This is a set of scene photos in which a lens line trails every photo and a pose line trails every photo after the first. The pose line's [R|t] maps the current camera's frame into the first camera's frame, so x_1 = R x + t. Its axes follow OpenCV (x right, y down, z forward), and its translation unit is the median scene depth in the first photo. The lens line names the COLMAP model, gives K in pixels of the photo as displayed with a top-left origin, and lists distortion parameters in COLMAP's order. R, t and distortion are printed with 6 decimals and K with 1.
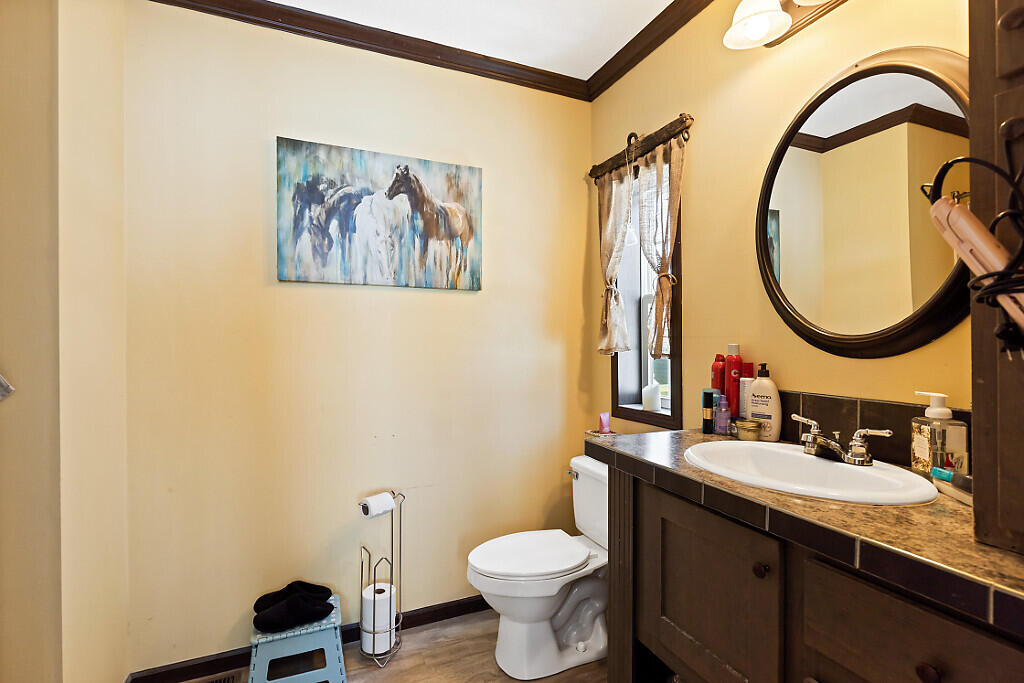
lens RADIAL K [[473.5, 0, 501.6], [0, 473.5, 341.1], [0, 0, 1]] dist [0.000150, 0.000116]
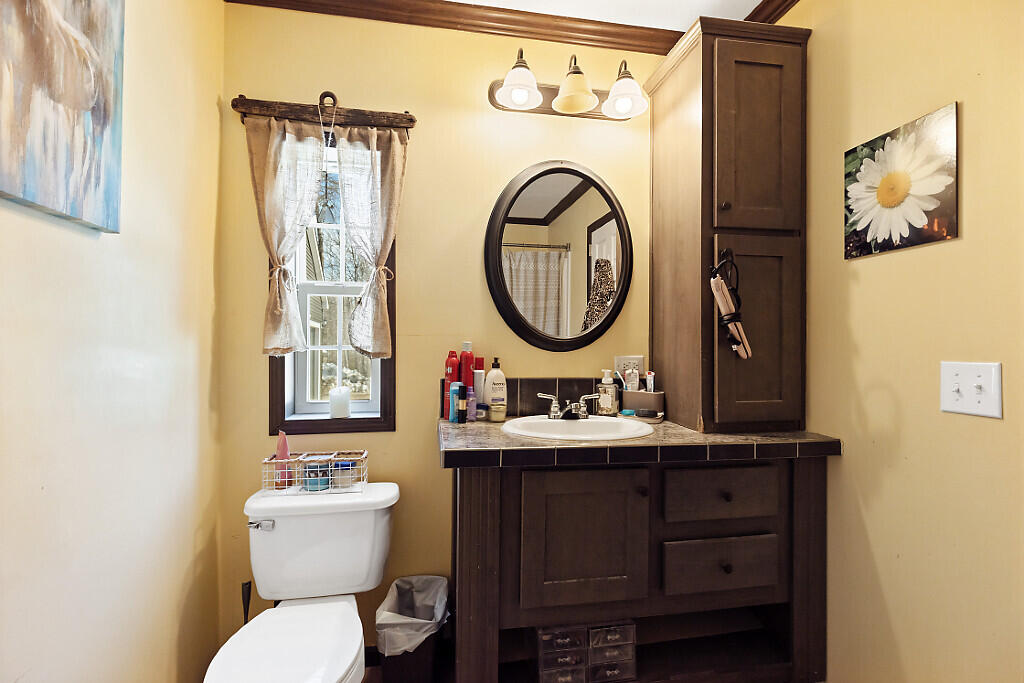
lens RADIAL K [[458.6, 0, 506.3], [0, 458.6, 341.6], [0, 0, 1]] dist [-0.004091, -0.000189]
pose [[0.224380, 0.005291, 0.974487, -0.469992], [-0.011120, 0.999934, -0.002869, 0.005437], [-0.974438, -0.010193, 0.224424, 0.527510]]
